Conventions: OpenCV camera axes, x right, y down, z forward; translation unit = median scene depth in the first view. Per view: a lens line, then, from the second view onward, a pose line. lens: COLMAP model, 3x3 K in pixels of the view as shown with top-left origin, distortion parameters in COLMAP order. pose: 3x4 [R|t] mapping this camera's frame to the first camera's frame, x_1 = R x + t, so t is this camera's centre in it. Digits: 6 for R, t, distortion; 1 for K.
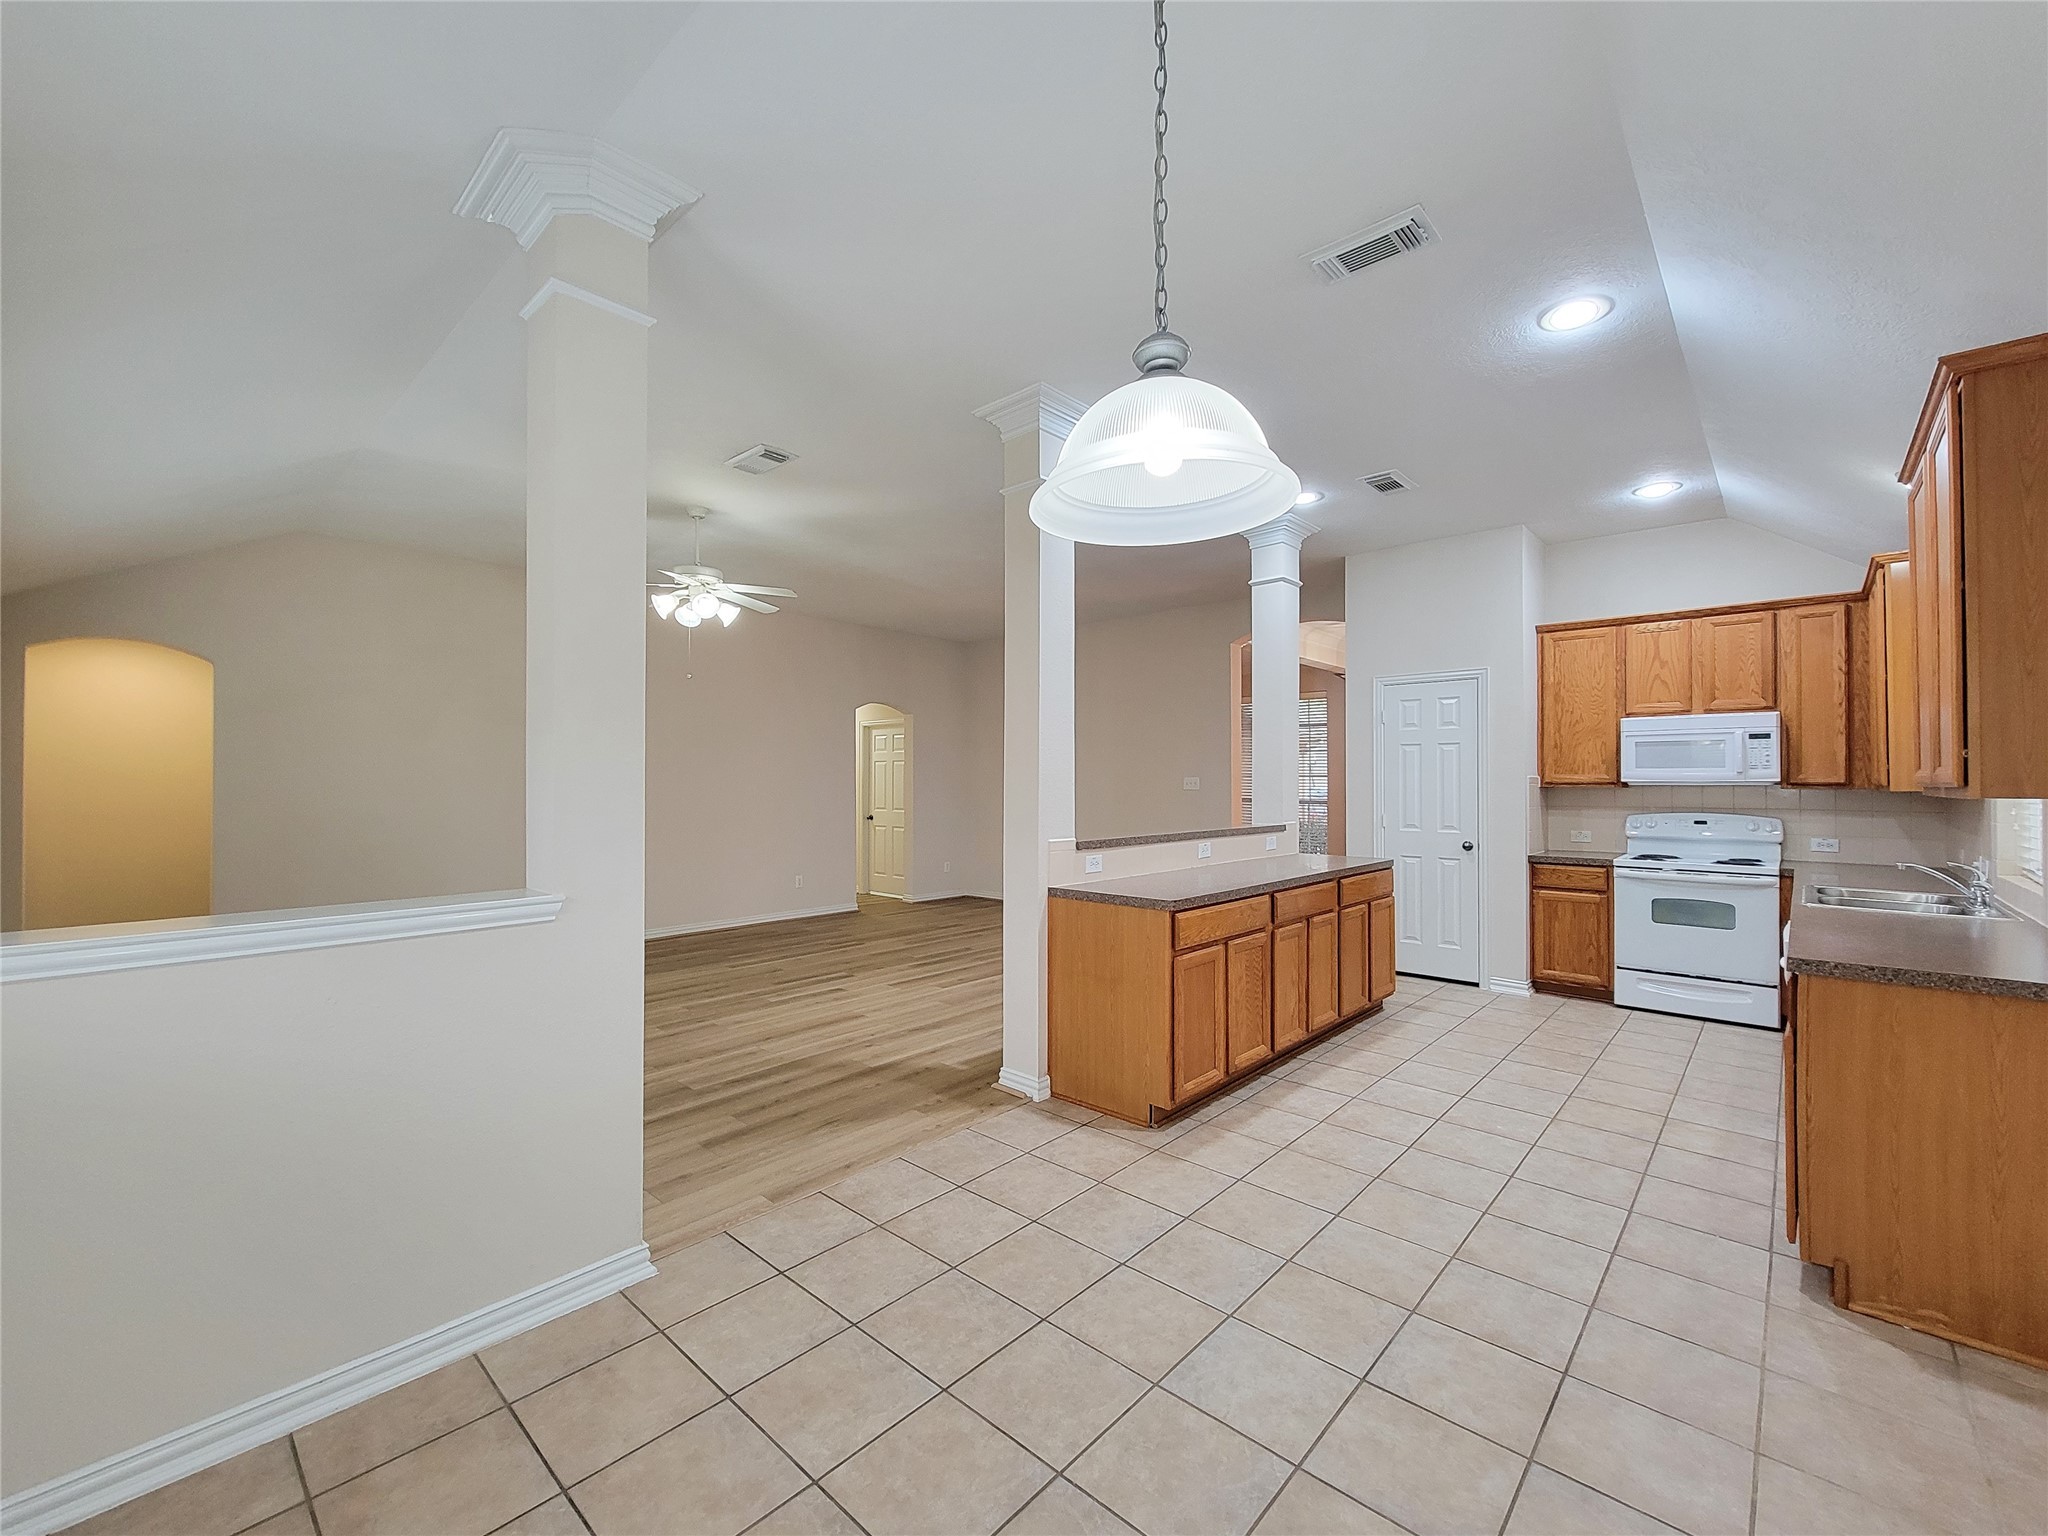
lens RADIAL K [[844.4, 0, 1025.3], [0, 844.4, 770.6], [0, 0, 1]] dist [0.000326, -0.000956]
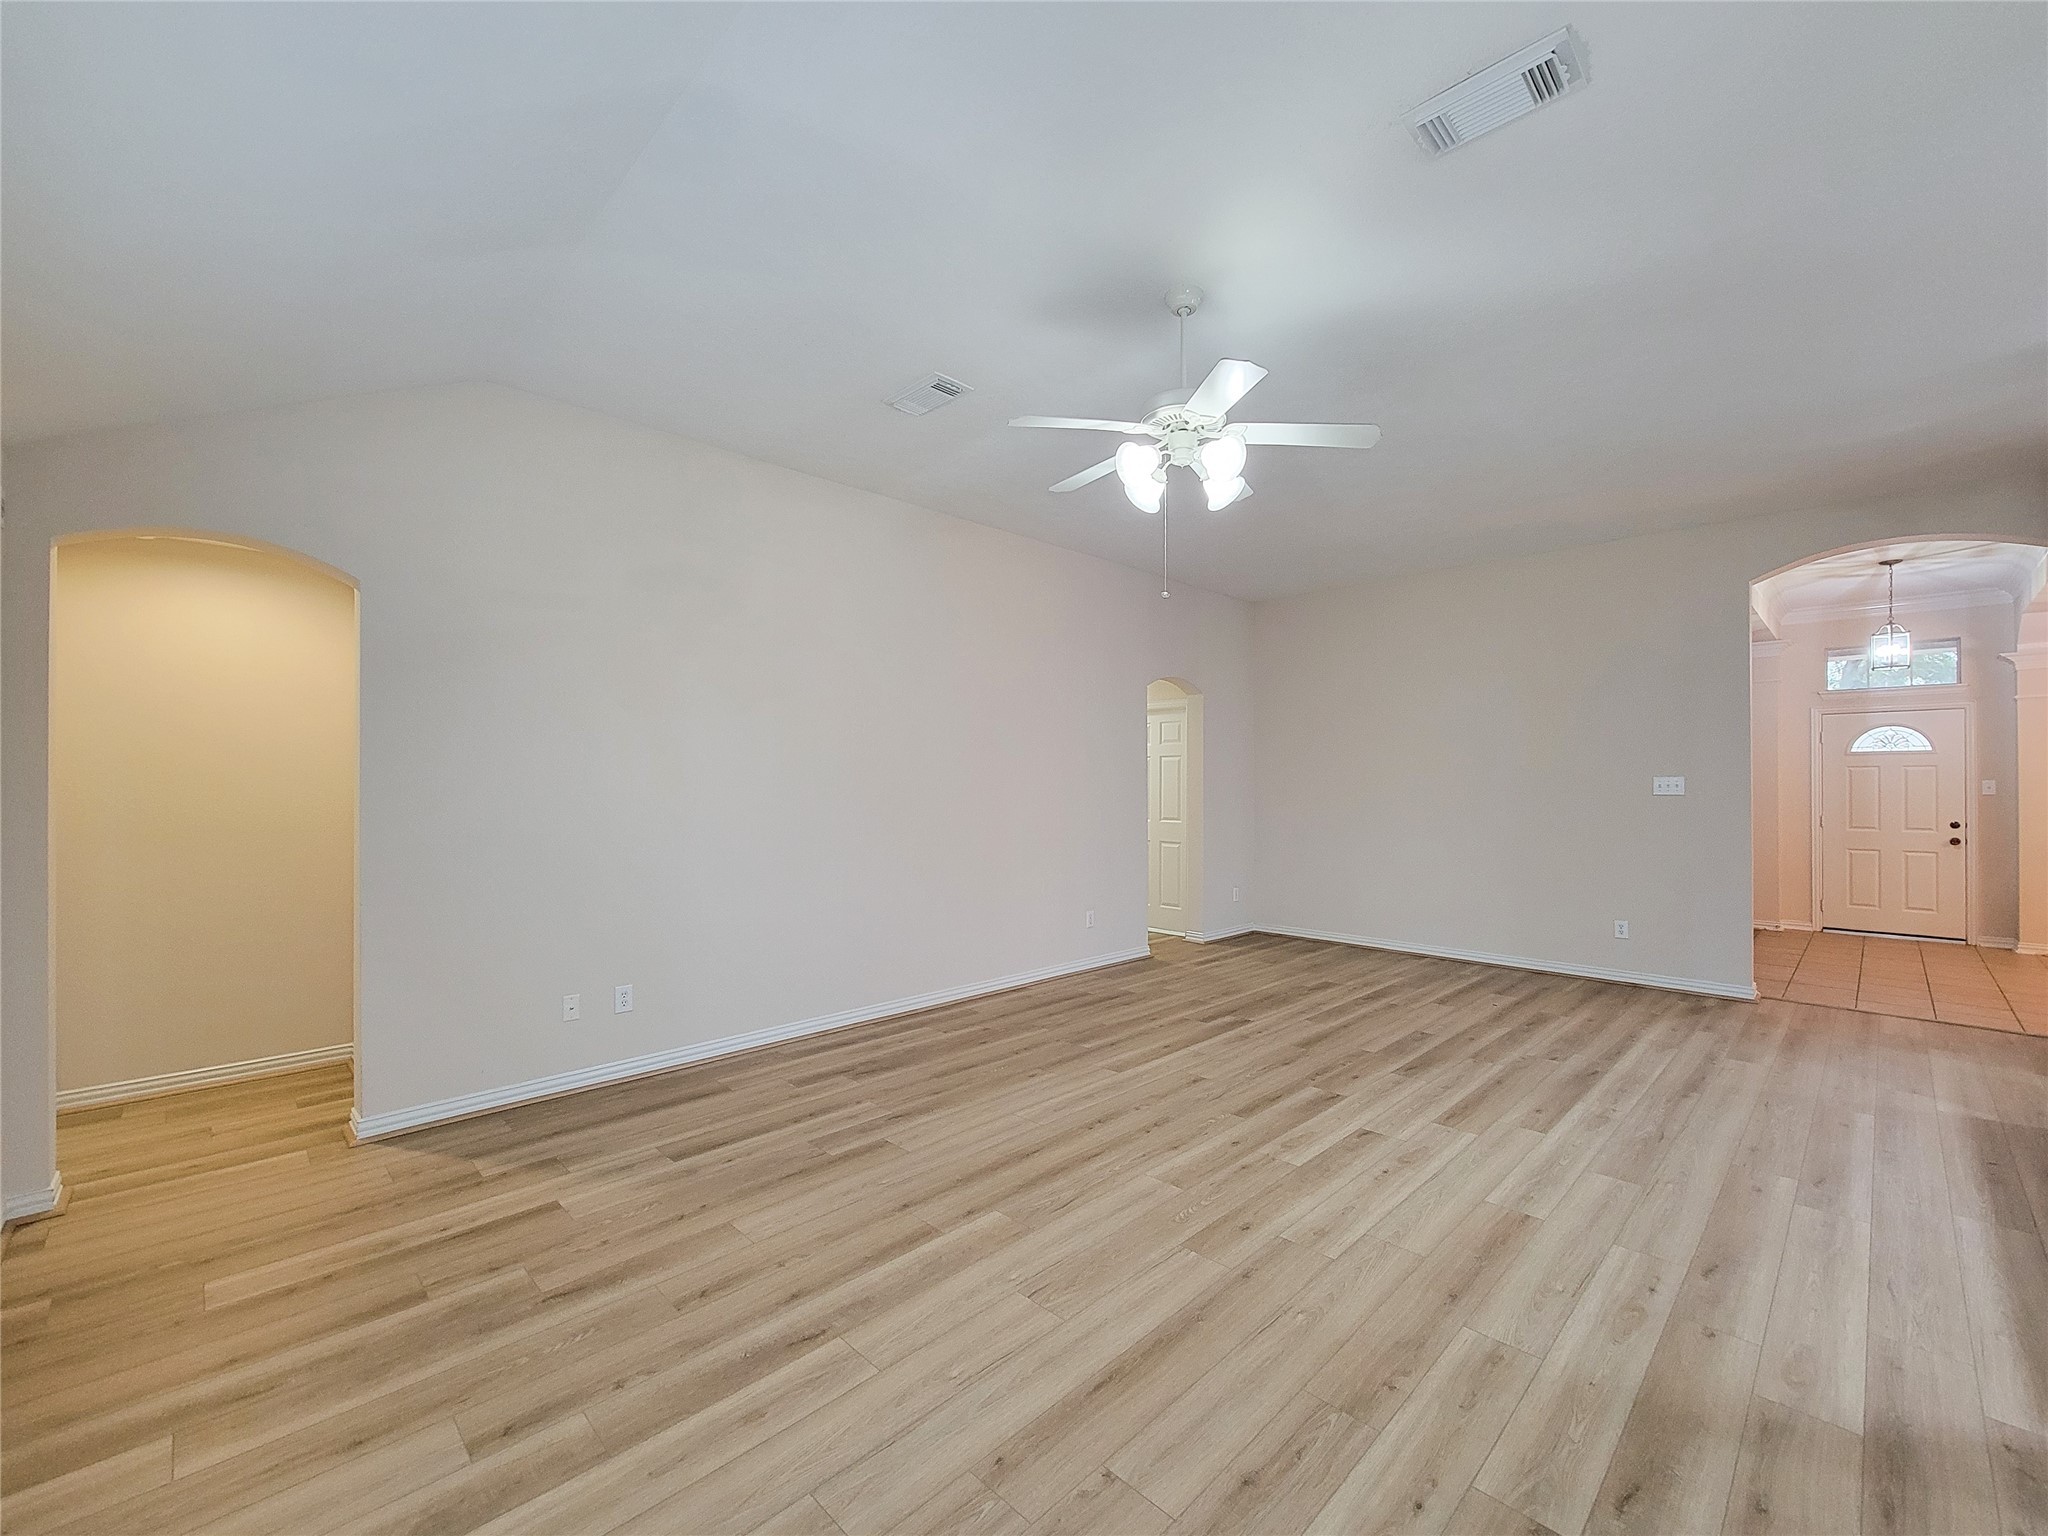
lens RADIAL K [[844.4, 0, 1015.6], [0, 844.4, 782.7], [0, 0, 1]] dist [0.000326, -0.000956]
pose [[0.998541, 0.001650, -0.053973, -0.498457], [-0.001045, 0.999936, 0.011228, 0.008159], [0.053989, -0.011156, 0.998479, 0.456446]]
